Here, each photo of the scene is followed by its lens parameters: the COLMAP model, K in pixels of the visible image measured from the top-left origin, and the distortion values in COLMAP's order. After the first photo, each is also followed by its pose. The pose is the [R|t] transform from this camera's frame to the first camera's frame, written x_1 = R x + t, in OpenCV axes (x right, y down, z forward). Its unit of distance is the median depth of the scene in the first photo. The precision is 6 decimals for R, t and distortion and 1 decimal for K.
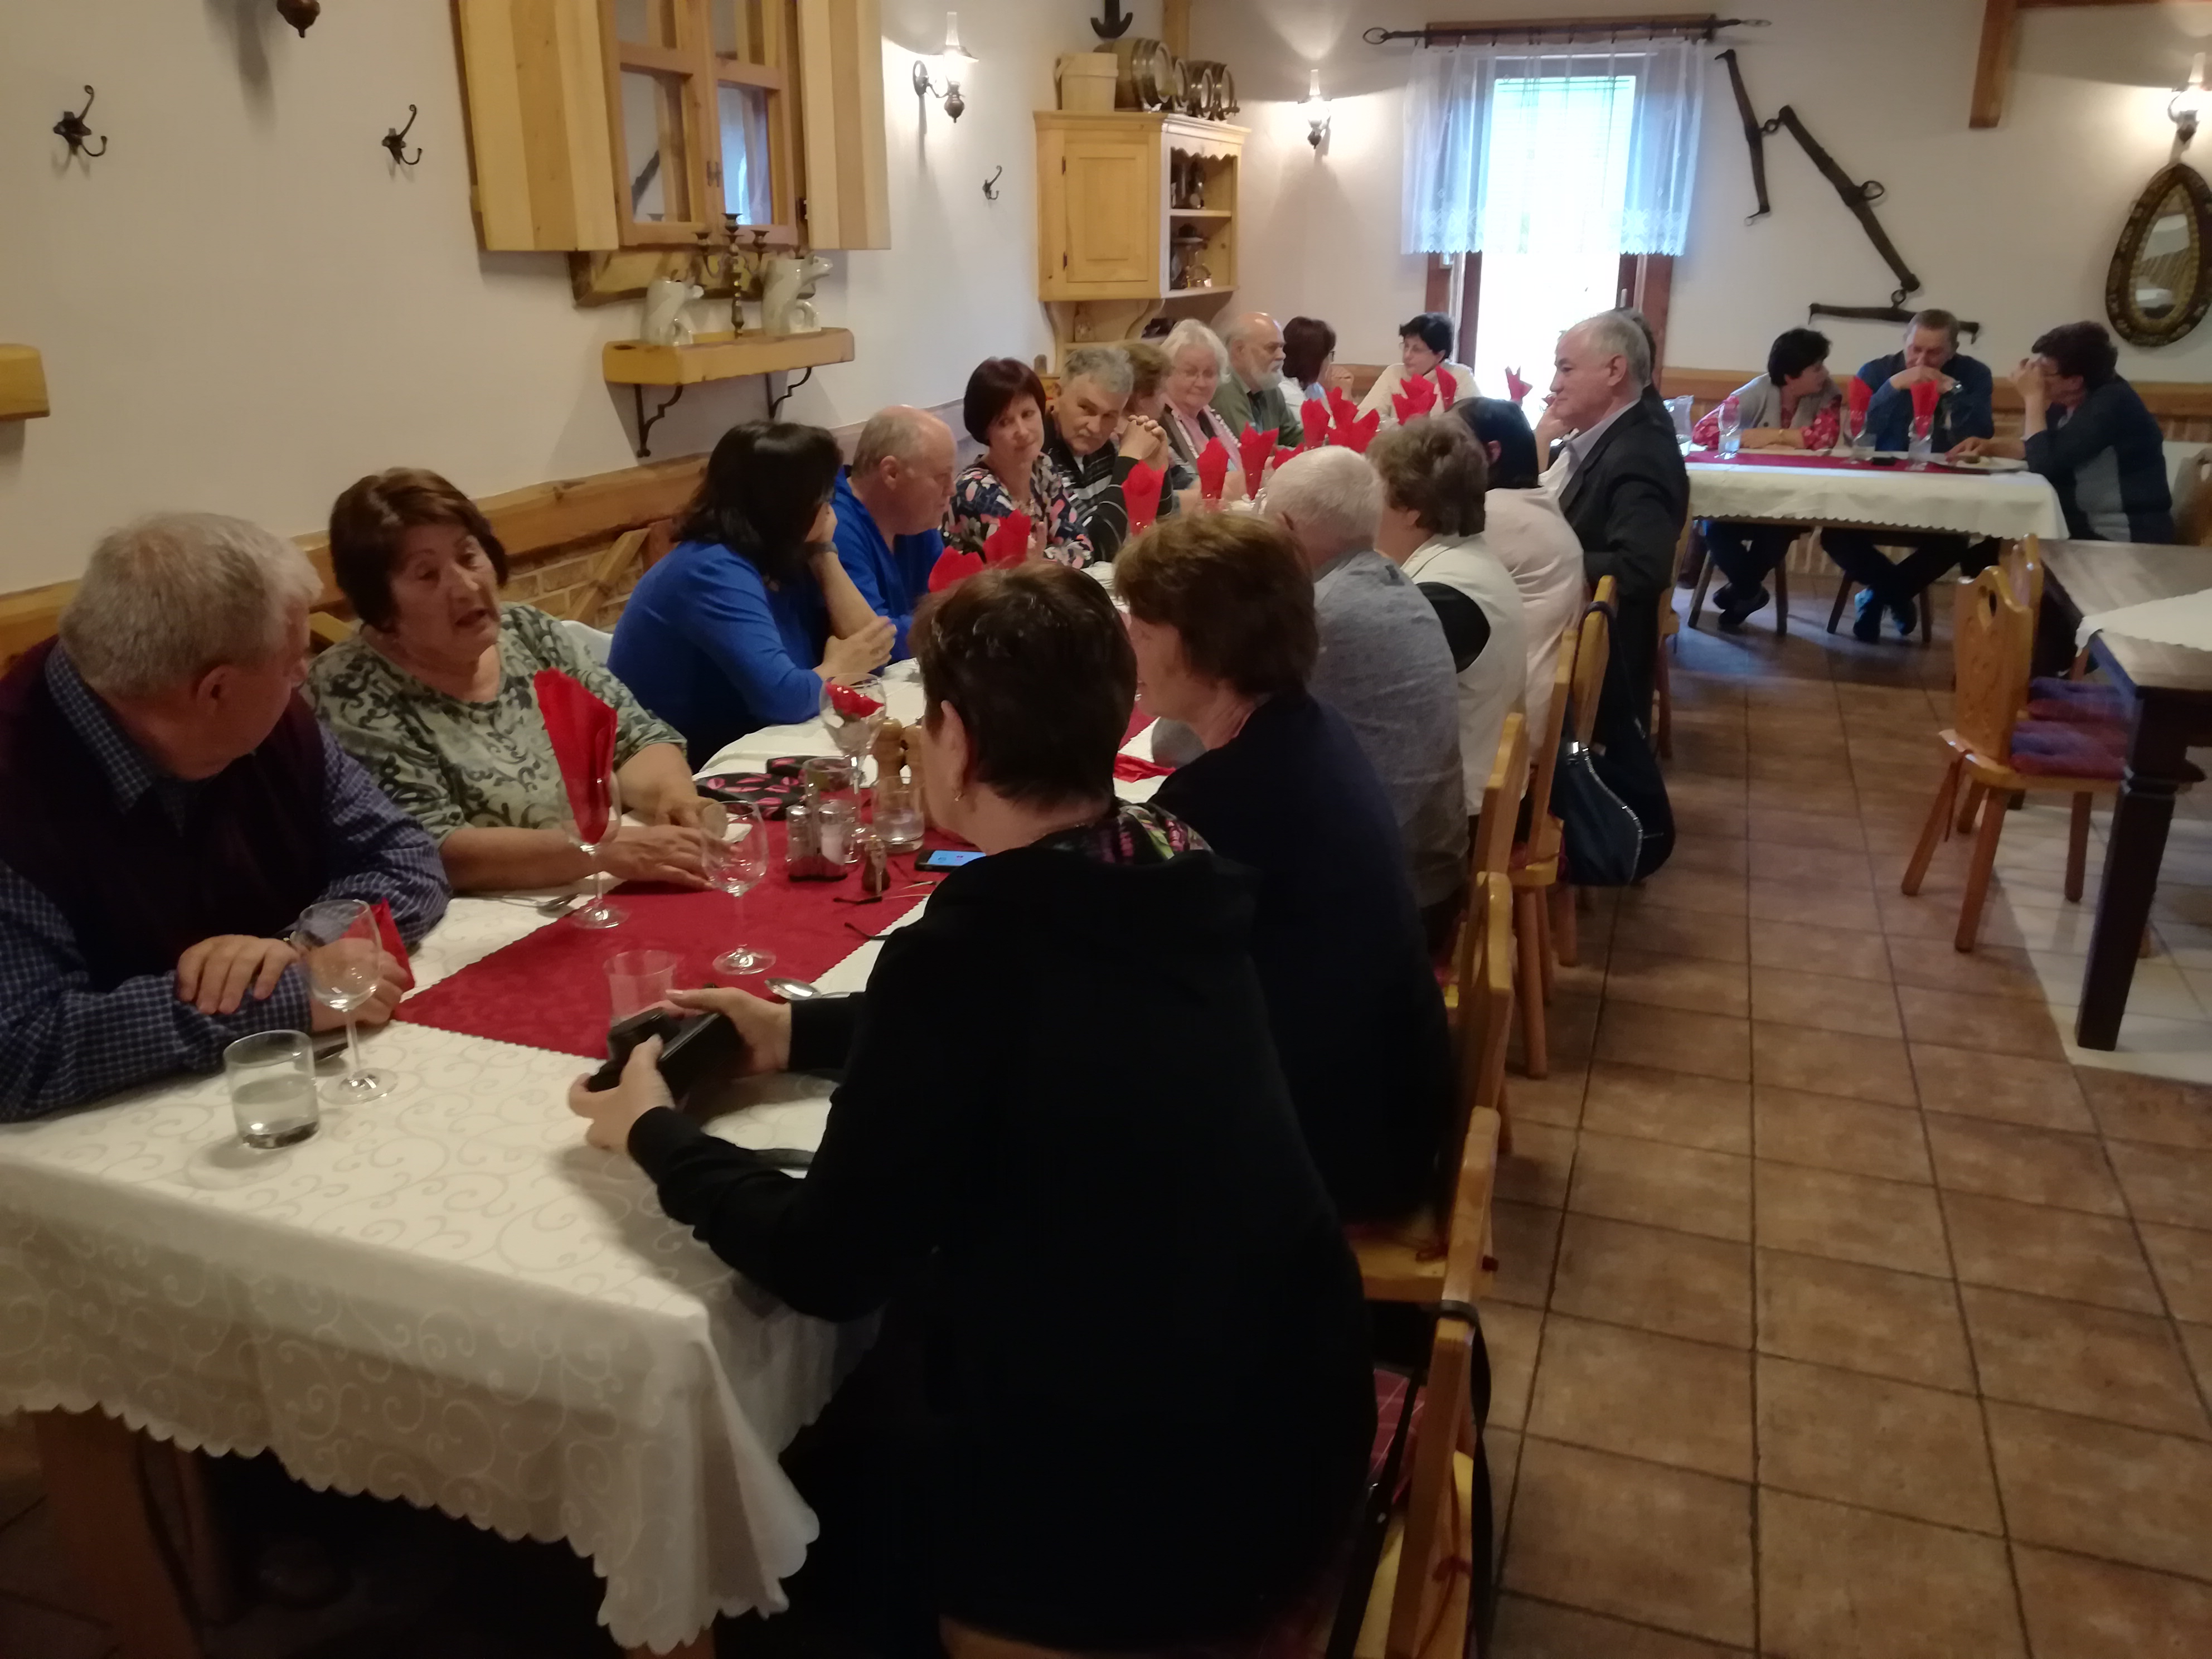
lens RADIAL K [[1724.6, 0, 1106.0], [0, 1724.6, 829.5], [0, 0, 1]] dist [0.024484, -0.060334]
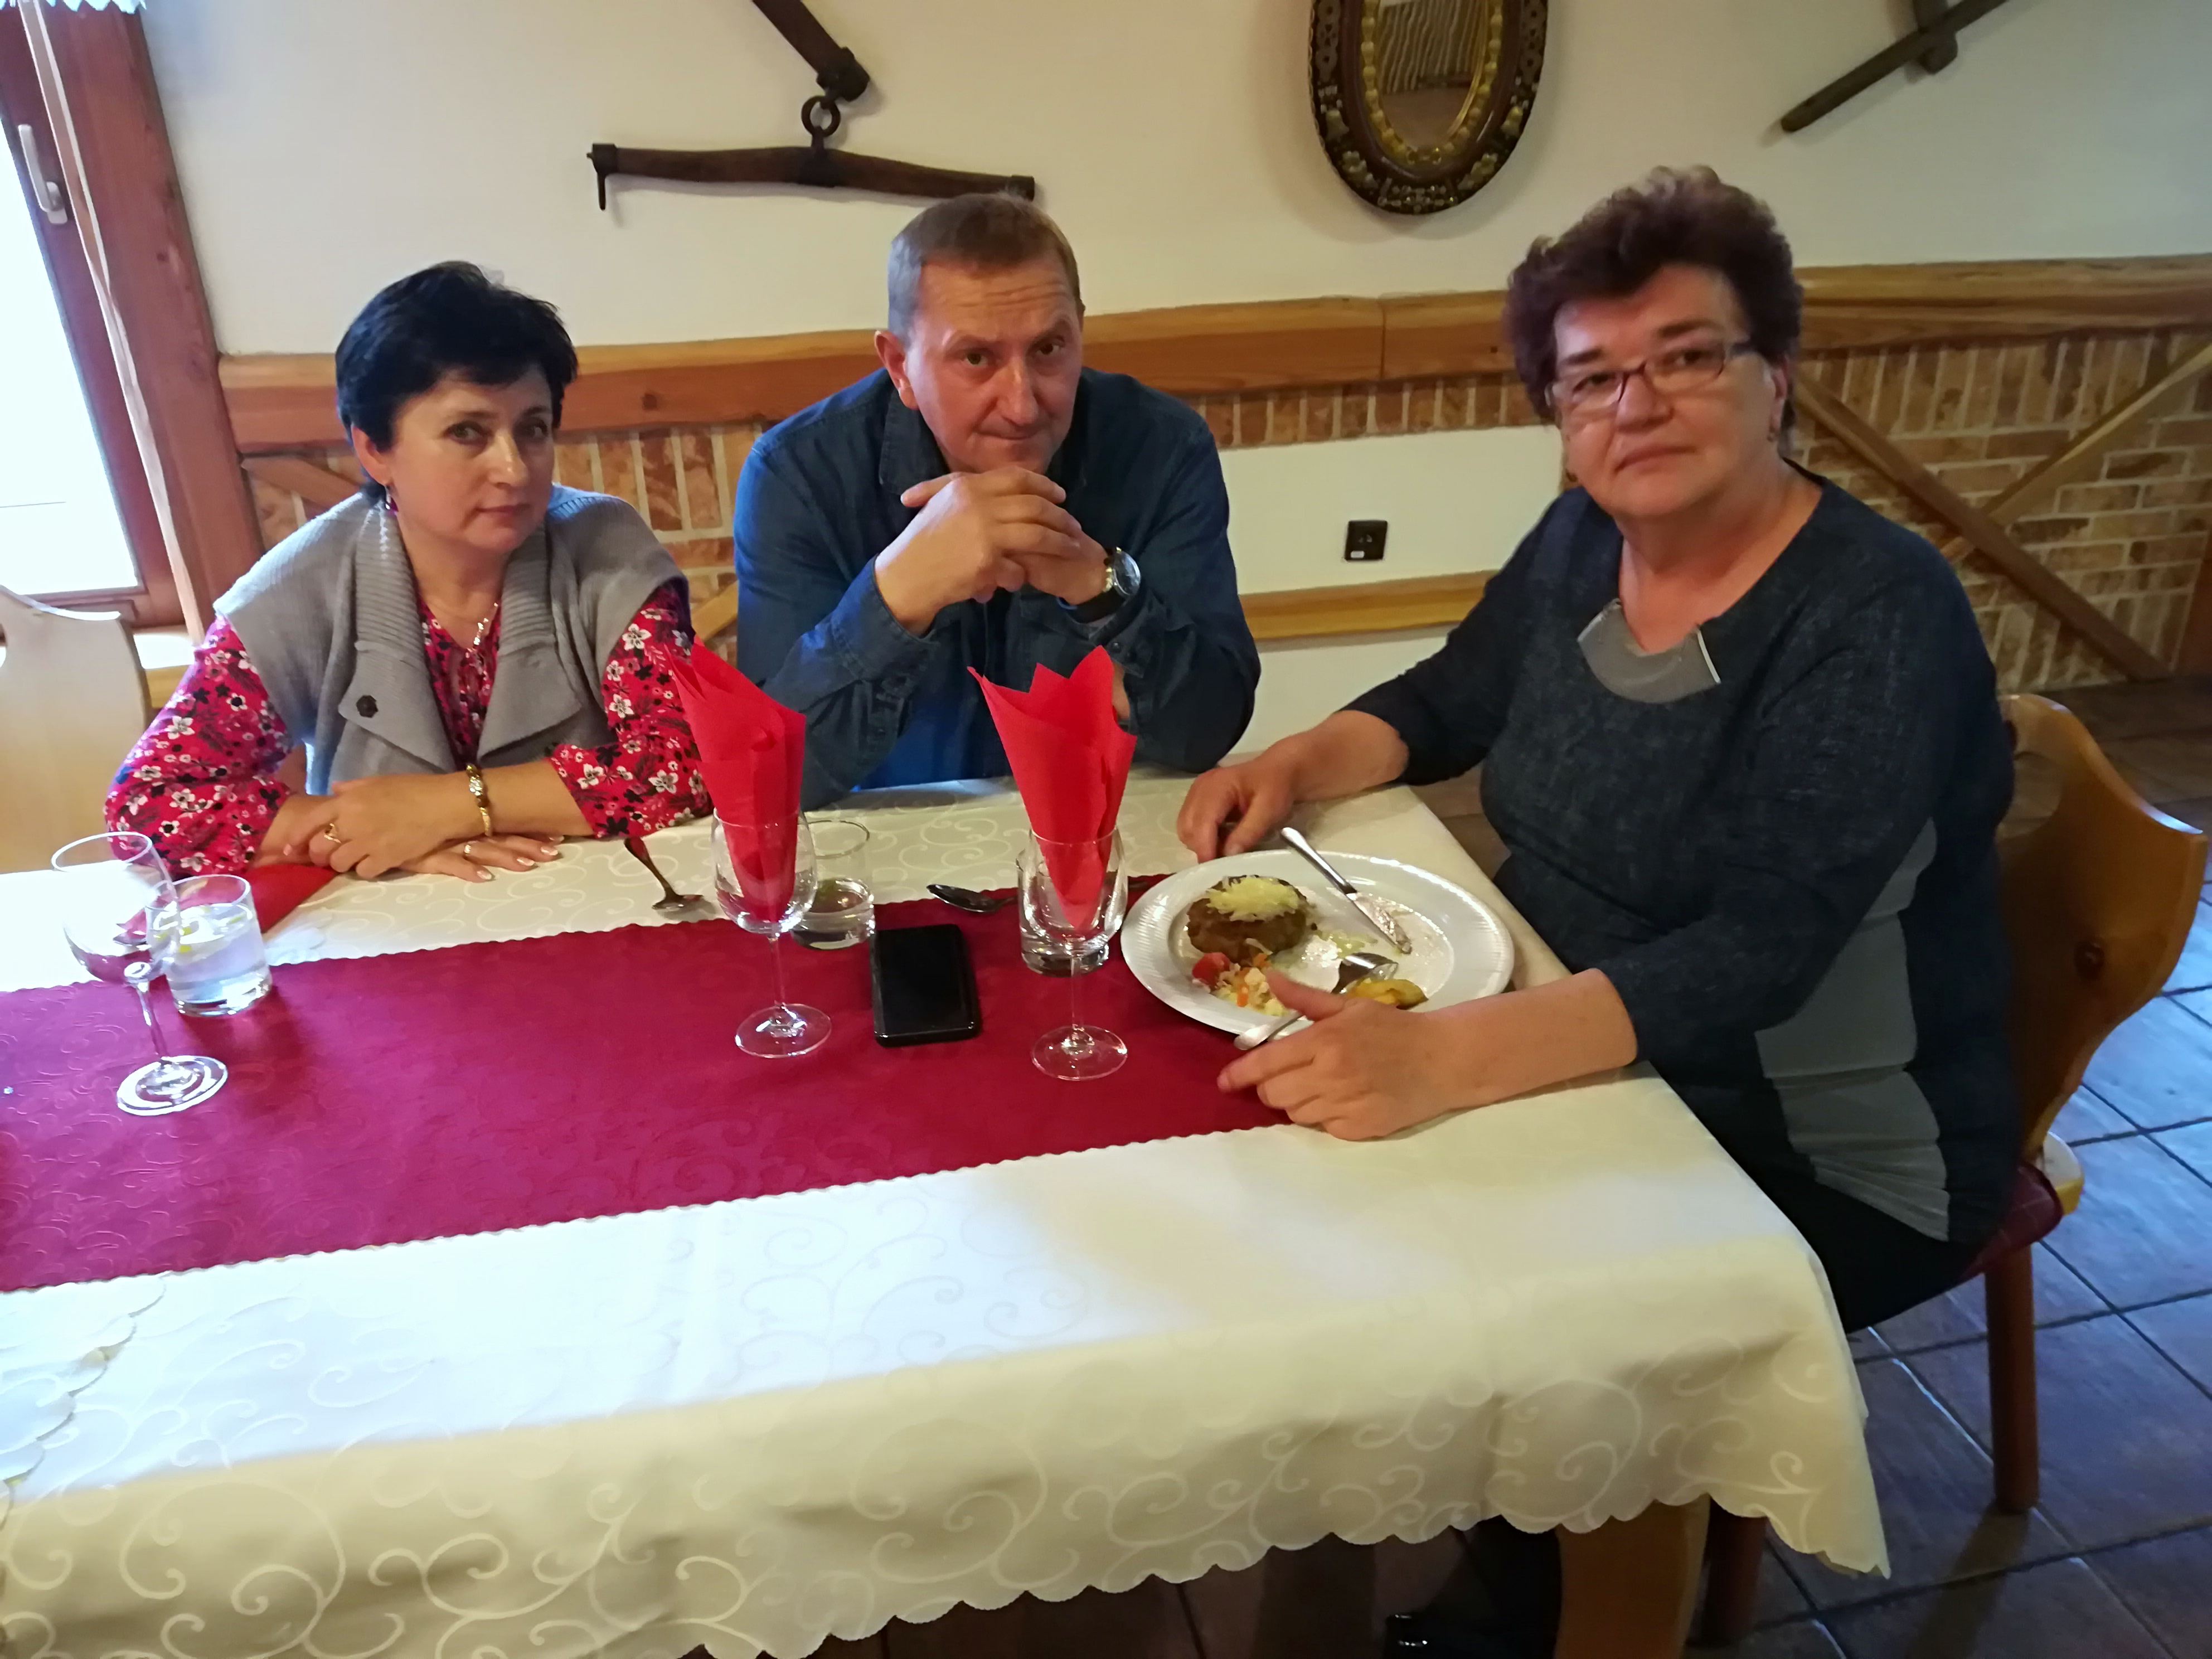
lens RADIAL K [[1724.6, 0, 1106.0], [0, 1724.6, 829.5], [0, 0, 1]] dist [0.024484, -0.060334]
pose [[0.845538, -0.245950, 0.473893, 0.313263], [0.186779, 0.967756, 0.169005, -0.222543], [-0.500179, -0.054387, 0.864212, 0.675912]]
